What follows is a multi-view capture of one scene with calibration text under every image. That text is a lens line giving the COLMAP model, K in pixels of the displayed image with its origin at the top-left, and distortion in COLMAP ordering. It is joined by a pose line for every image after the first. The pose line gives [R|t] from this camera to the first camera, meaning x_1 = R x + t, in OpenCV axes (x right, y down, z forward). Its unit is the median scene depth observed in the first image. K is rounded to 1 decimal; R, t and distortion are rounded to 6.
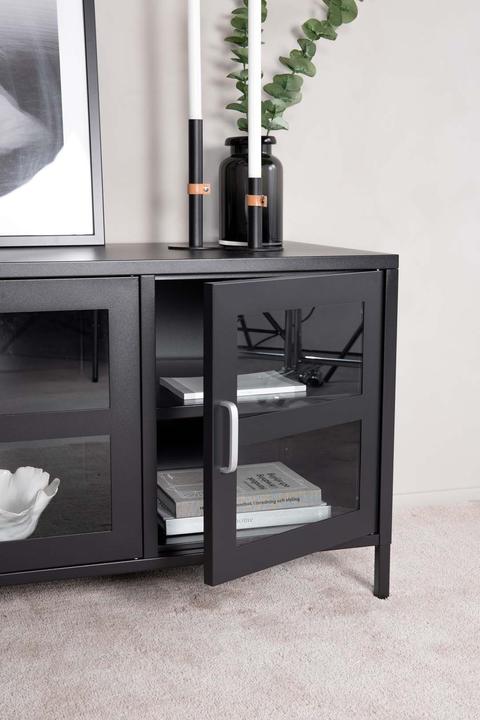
lens RADIAL K [[1133.3, 0, 240.0], [0, 1133.3, 360.0], [0, 0, 1]] dist [0.012871, 0.106786]
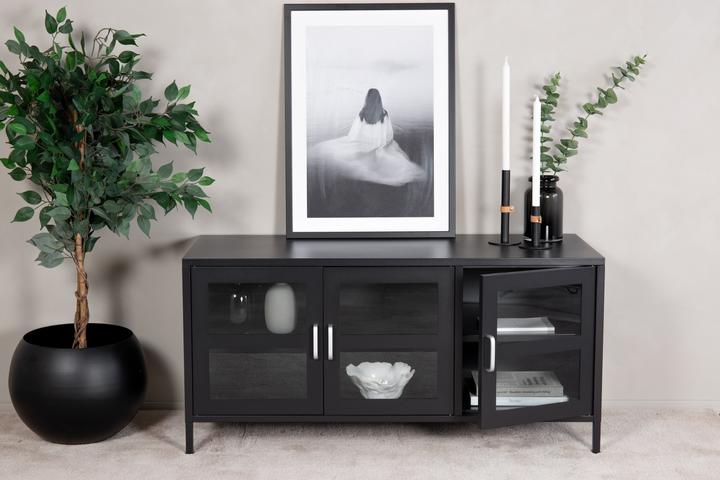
lens RADIAL K [[1311.5, 0, 360.0], [0, 1311.5, 240.0], [0, 0, 1]] dist [0.052532, 0.101605]
pose [[0.951256, 0.041315, -0.305621, 0.384682], [-0.045013, 0.998974, -0.005060, -0.088664], [0.305099, 0.018570, 0.952140, -1.029566]]
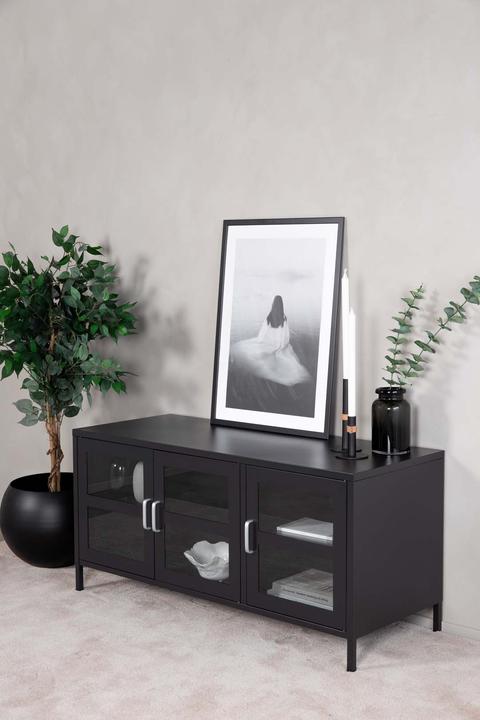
lens RADIAL K [[1174.5, 0, 240.0], [0, 1174.5, 360.0], [0, 0, 1]] dist [0.062967, -0.016898]
pose [[0.503969, 0.084830, -0.859546, 1.531873], [-0.132971, 0.990922, 0.019832, -0.267788], [0.853425, 0.104300, 0.510674, -0.094808]]
